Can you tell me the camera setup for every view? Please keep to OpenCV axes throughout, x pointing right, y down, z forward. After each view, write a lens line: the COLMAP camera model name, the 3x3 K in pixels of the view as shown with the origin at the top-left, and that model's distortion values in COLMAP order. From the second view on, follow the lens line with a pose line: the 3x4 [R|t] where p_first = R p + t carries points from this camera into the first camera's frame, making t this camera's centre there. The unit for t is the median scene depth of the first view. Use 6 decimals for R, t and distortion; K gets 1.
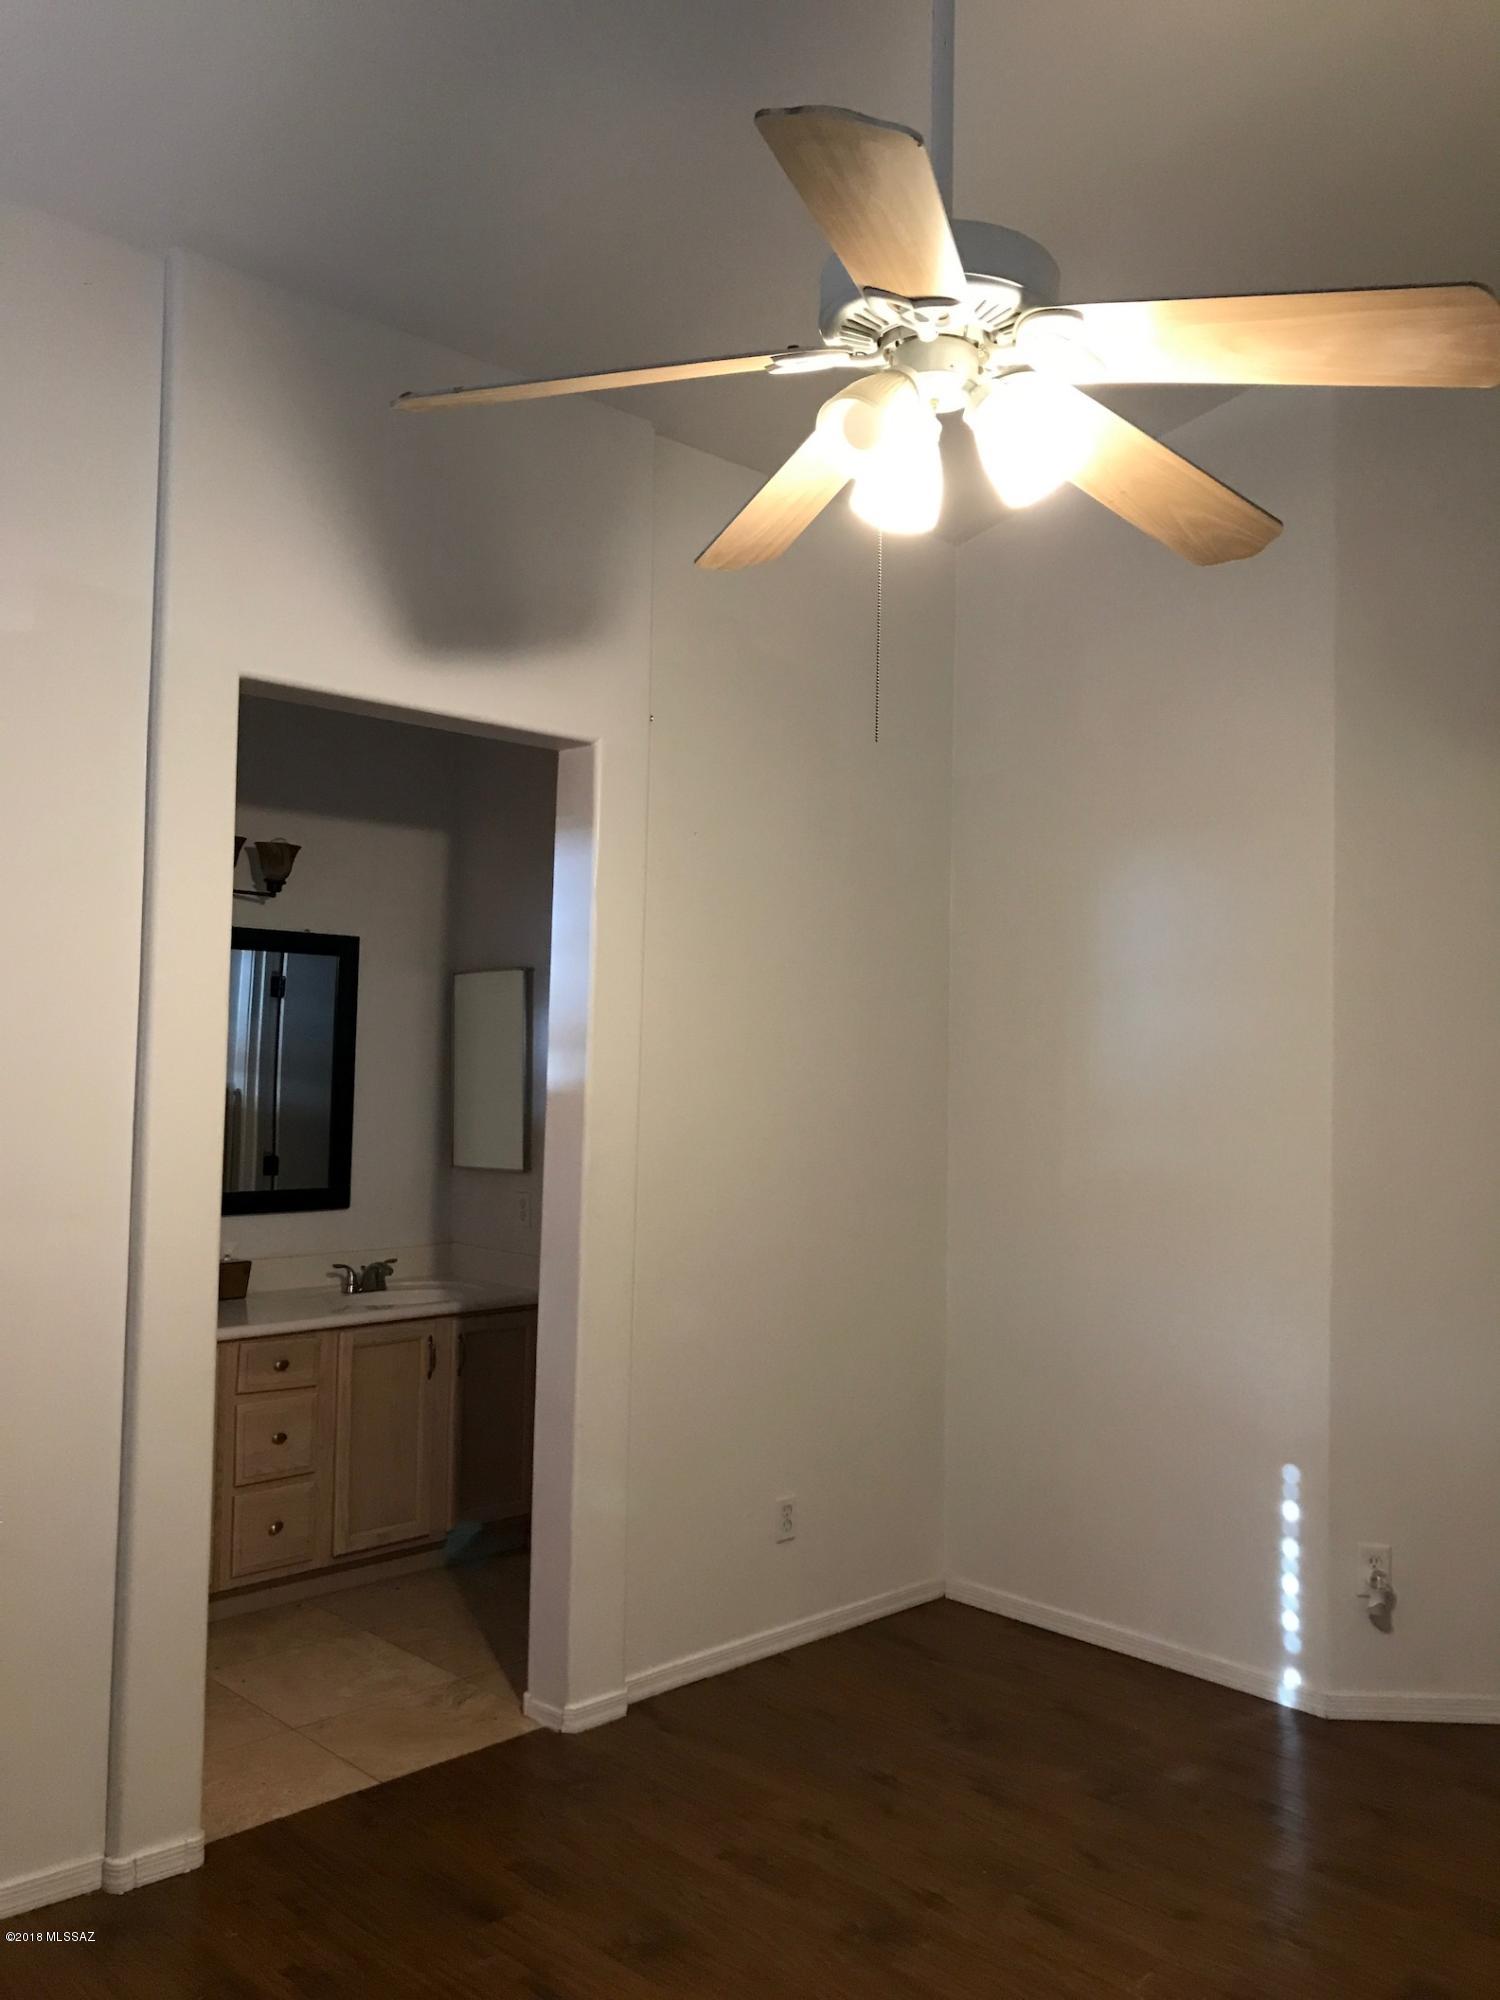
lens RADIAL K [[1634.5, 0, 750.8], [0, 1634.5, 989.1], [0, 0, 1]] dist [0.039811, -0.046582]
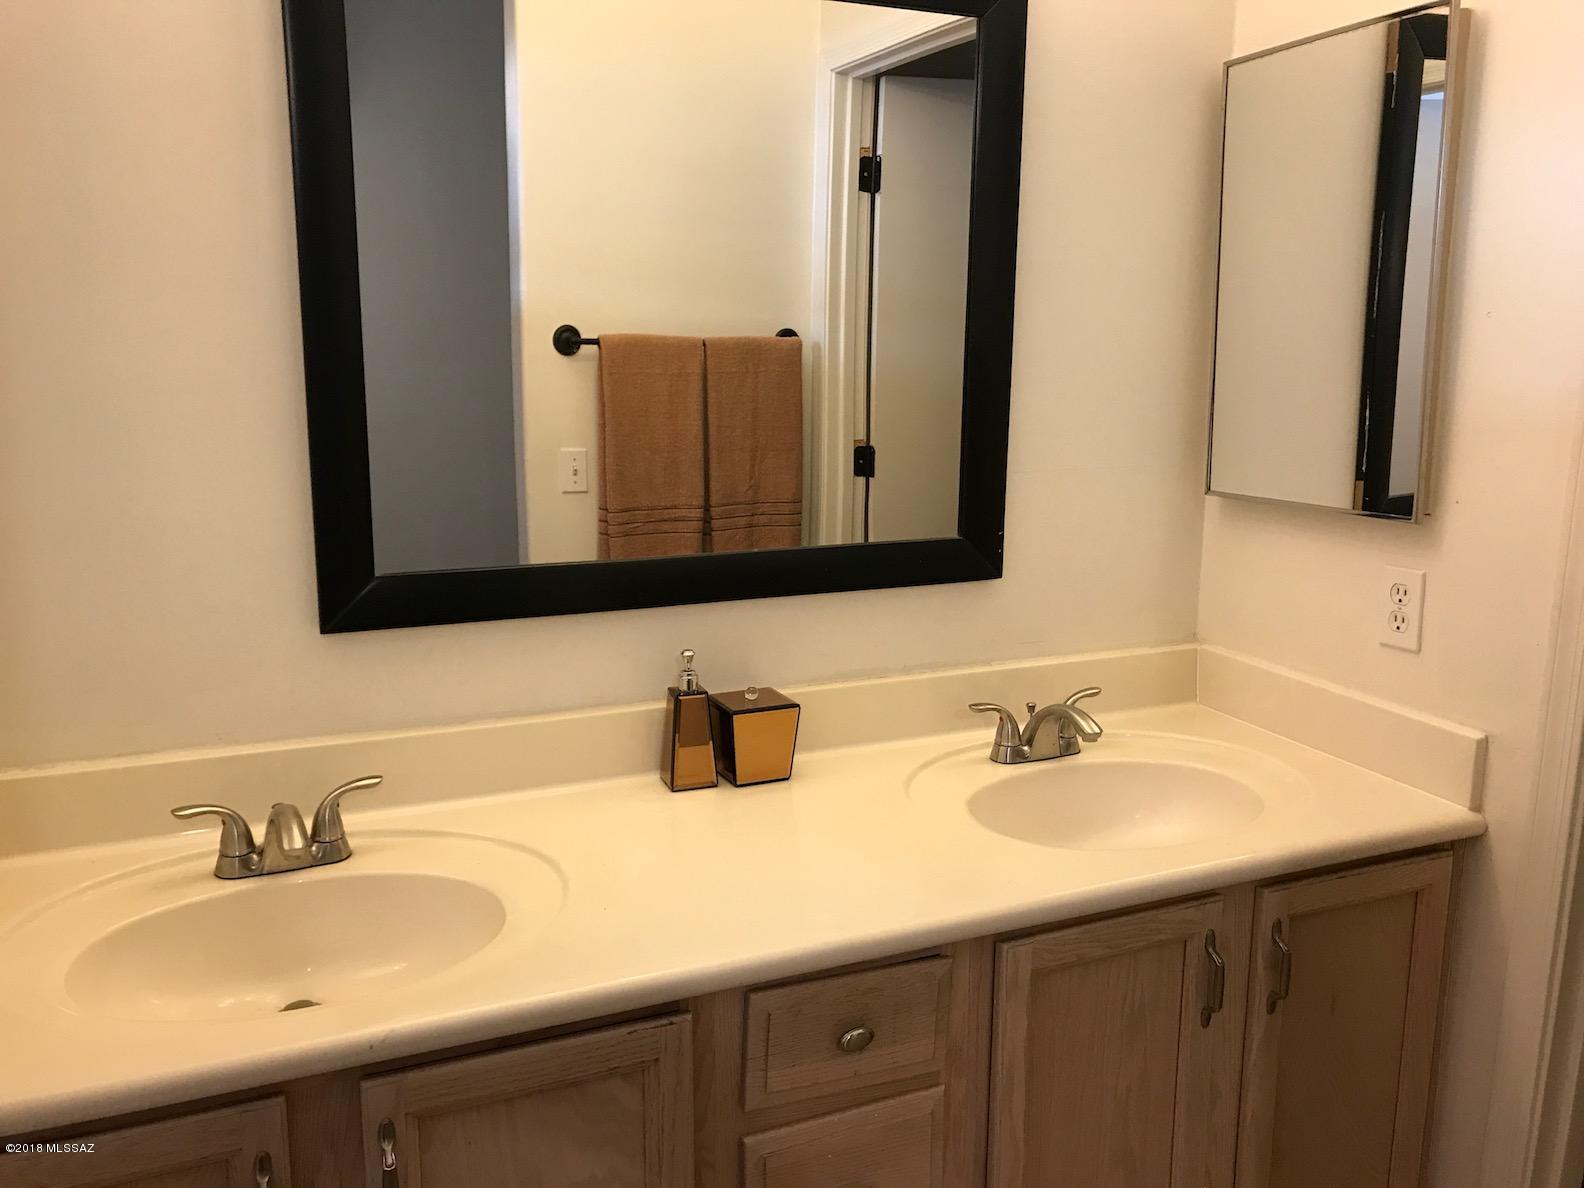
lens RADIAL K [[1294.5, 0, 794.5], [0, 1294.5, 588.7], [0, 0, 1]] dist [0.039811, -0.046582]
pose [[0.936457, 0.053287, -0.346712, -0.173310], [0.030091, 0.972548, 0.230748, 0.046885], [0.349490, -0.226518, 0.909146, 0.644967]]
